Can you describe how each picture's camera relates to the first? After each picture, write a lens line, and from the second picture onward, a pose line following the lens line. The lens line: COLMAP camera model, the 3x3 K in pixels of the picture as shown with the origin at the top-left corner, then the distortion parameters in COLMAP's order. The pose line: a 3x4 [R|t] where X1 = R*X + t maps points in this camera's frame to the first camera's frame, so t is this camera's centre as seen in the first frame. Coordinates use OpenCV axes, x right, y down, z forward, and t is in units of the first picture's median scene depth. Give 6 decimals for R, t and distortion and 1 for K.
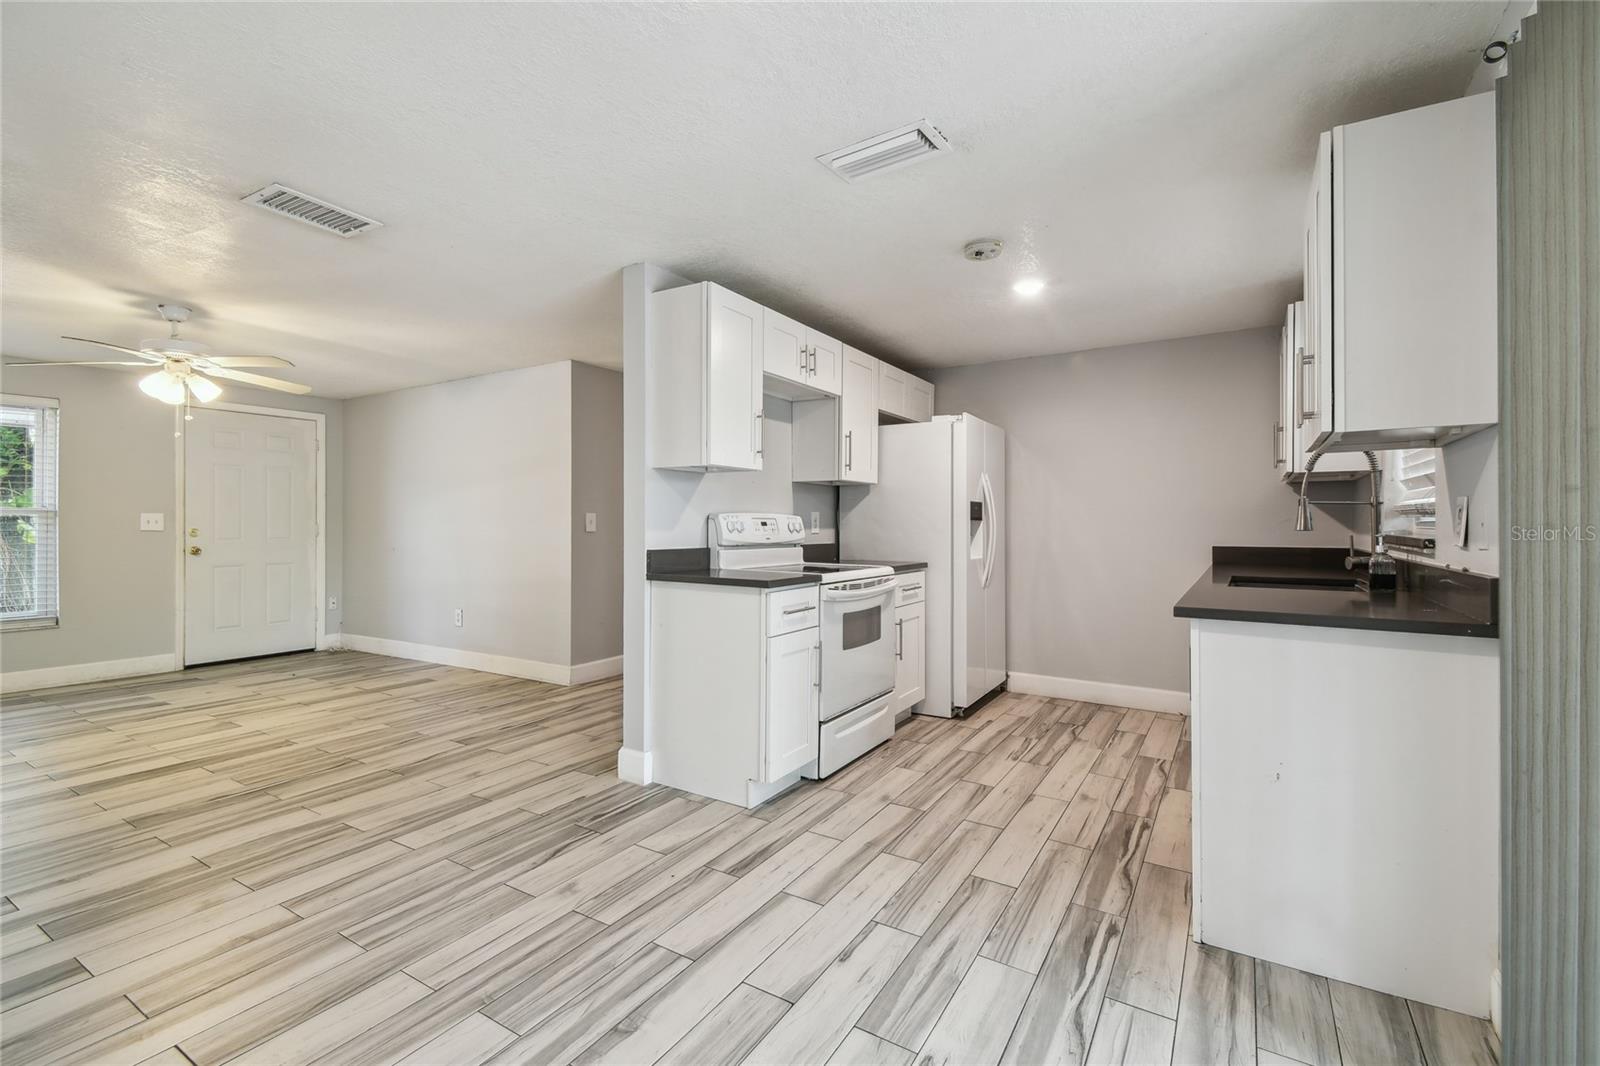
lens RADIAL K [[698.3, 0, 802.7], [0, 698.3, 526.4], [0, 0, 1]] dist [0.045949, -0.025637]
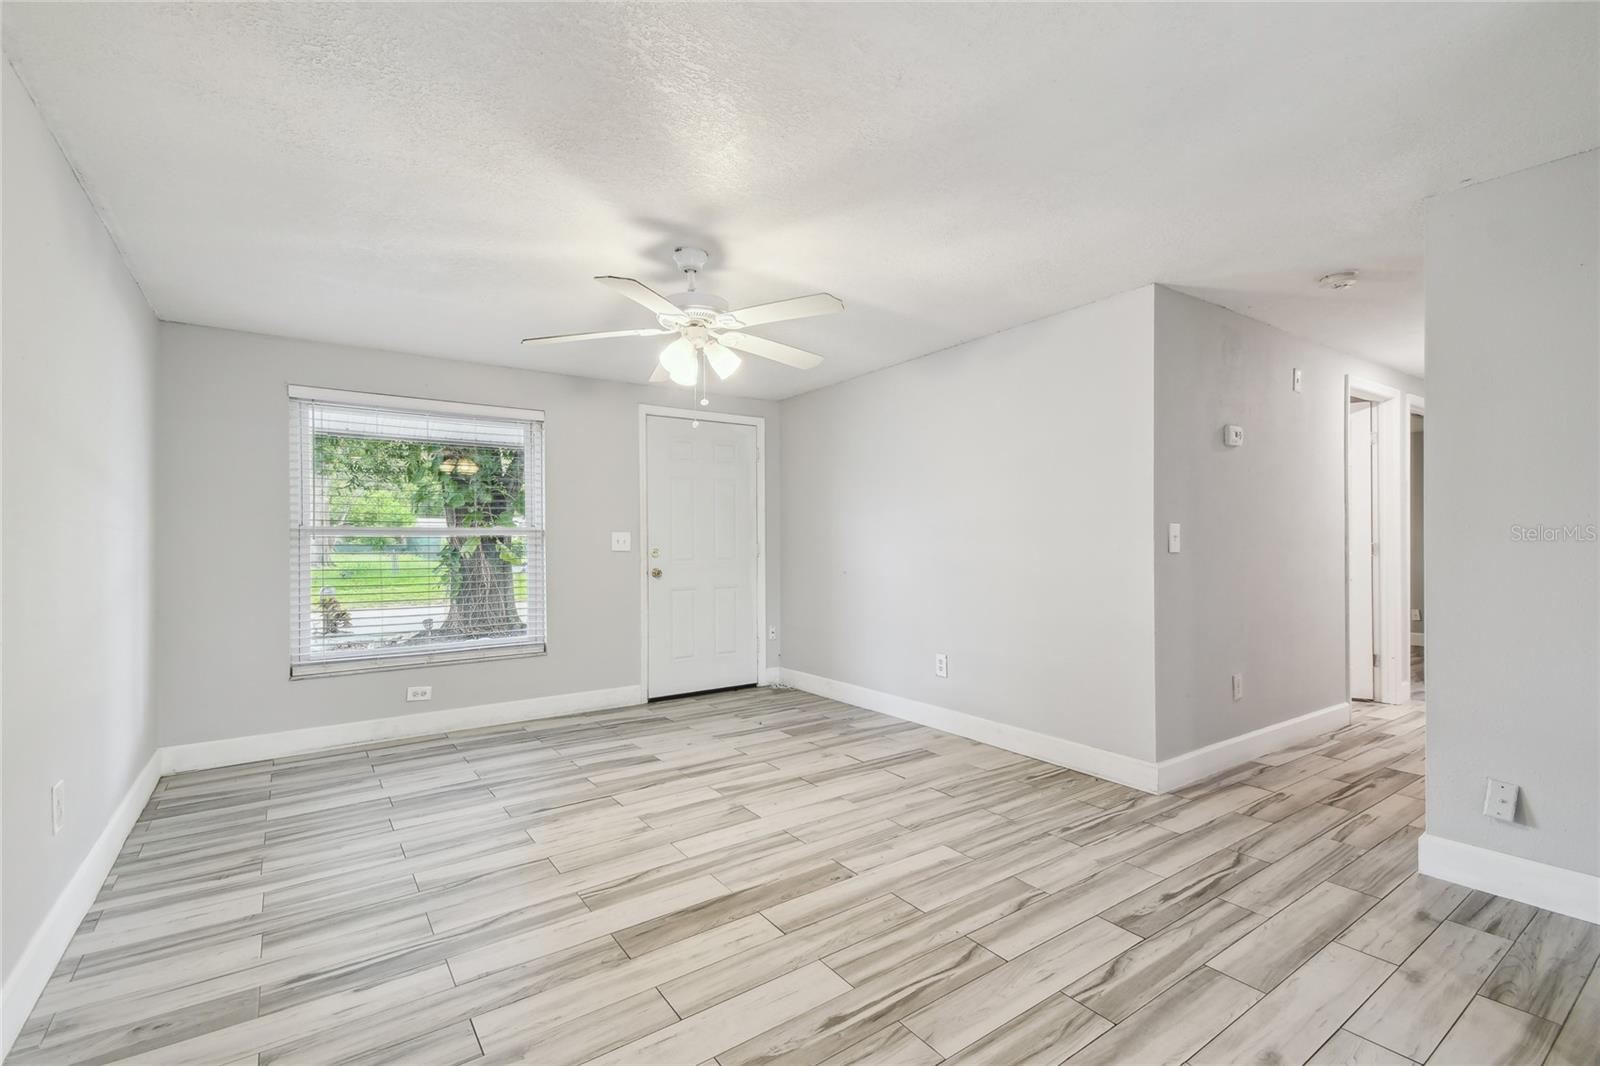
lens RADIAL K [[701.4, 0, 804.9], [0, 701.4, 551.9], [0, 0, 1]] dist [0.043924, -0.026591]
pose [[0.919948, -0.000395, -0.392039, -0.367443], [0.006097, 0.999893, 0.013300, -0.004286], [0.391992, -0.014625, 0.919852, 0.279086]]
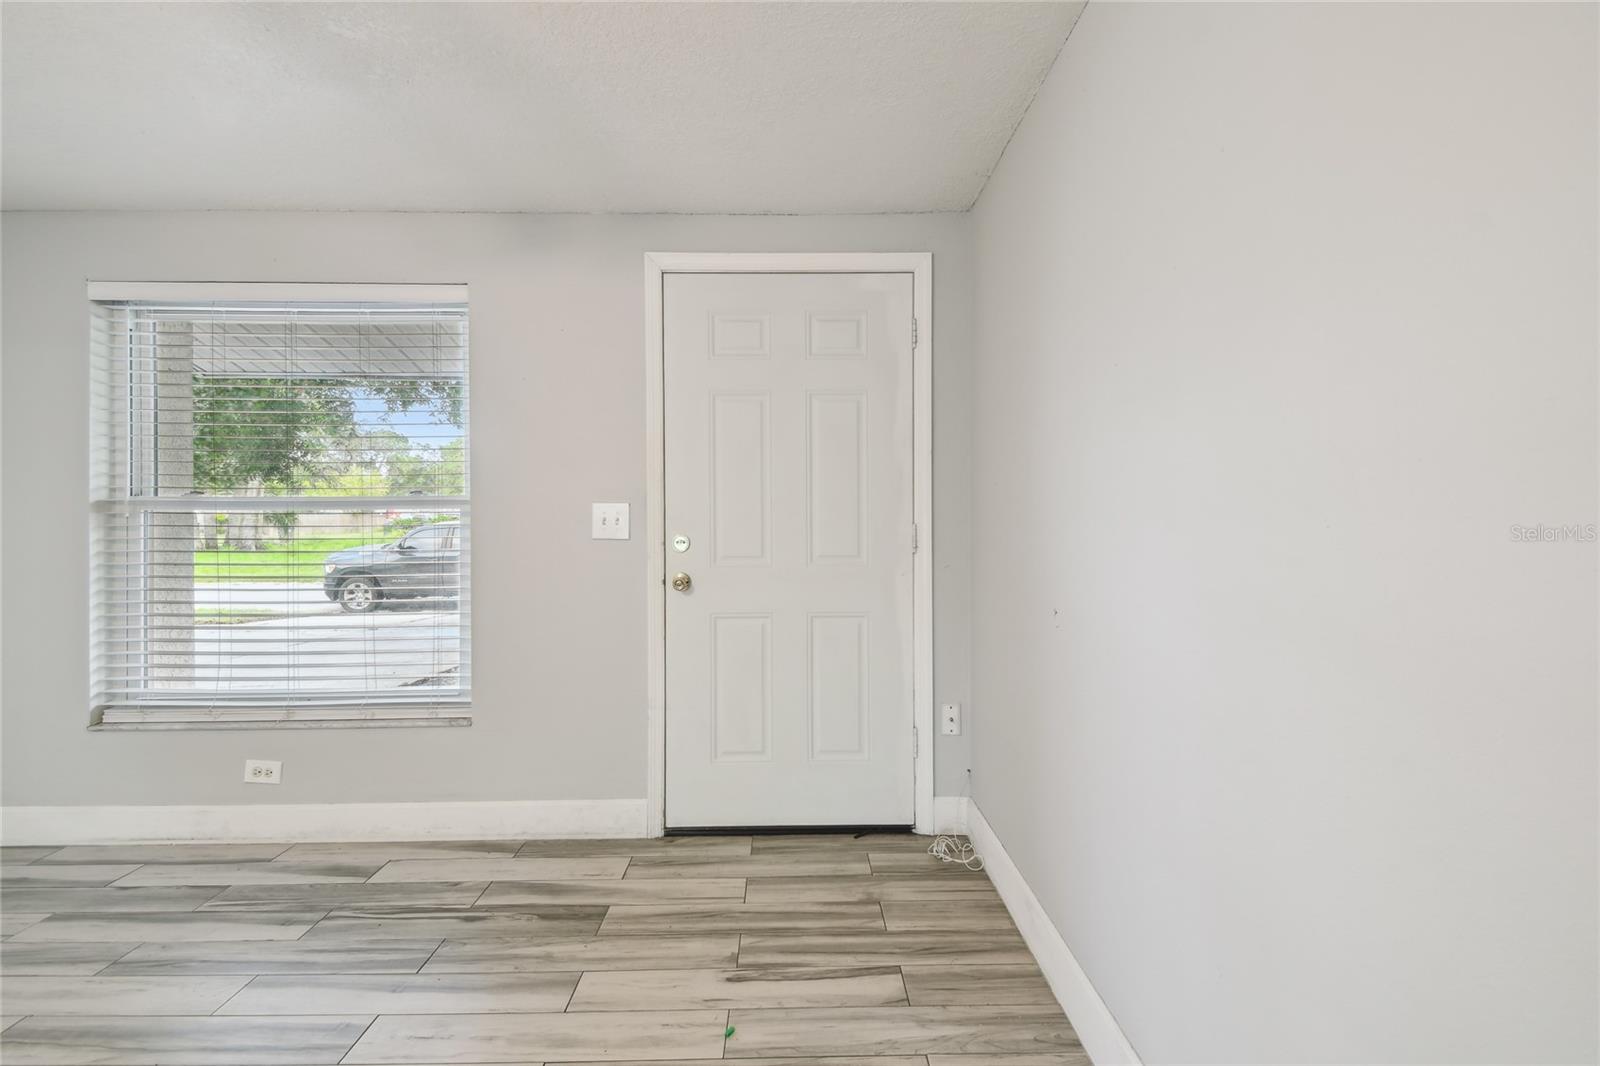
lens RADIAL K [[698.3, 0, 802.7], [0, 698.3, 526.4], [0, 0, 1]] dist [0.045949, -0.025637]
pose [[0.540300, 0.001754, -0.841470, -0.482187], [0.002491, 0.999990, 0.003683, -0.004392], [0.841469, -0.004086, 0.540291, 0.925481]]
